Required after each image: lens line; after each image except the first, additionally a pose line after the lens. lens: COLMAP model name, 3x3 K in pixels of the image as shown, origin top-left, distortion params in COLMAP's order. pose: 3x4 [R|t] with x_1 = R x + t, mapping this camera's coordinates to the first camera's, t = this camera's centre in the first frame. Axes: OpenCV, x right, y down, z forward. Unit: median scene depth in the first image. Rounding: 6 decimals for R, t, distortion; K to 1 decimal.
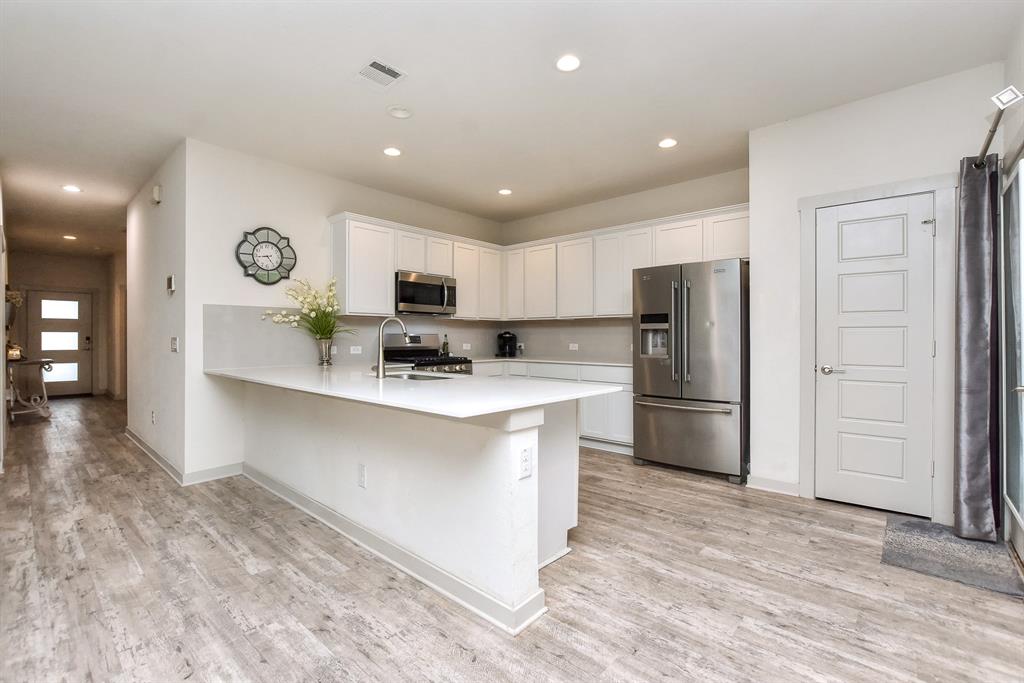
lens RADIAL K [[451.4, 0, 511.9], [0, 451.4, 336.5], [0, 0, 1]] dist [-0.022917, 0.005008]
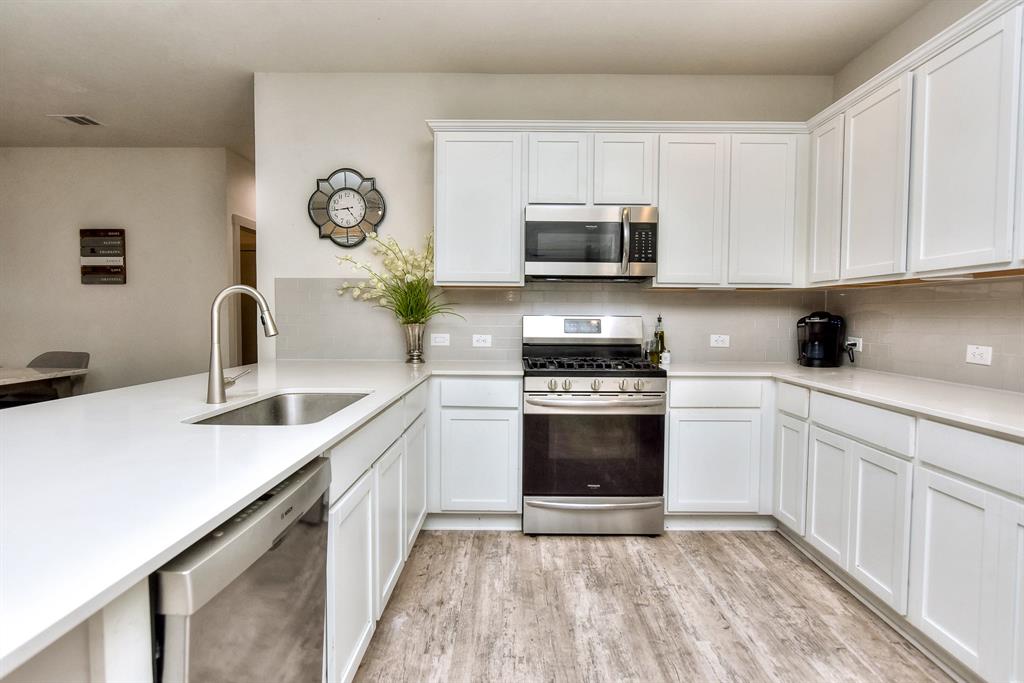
lens RADIAL K [[546.4, 0, 512.5], [0, 546.4, 336.7], [0, 0, 1]] dist [0.001125, 0.000359]
pose [[0.661392, 0.035934, -0.749179, 0.385067], [-0.006186, 0.999079, 0.042459, -0.013428], [0.750015, -0.023448, 0.661005, 0.778152]]
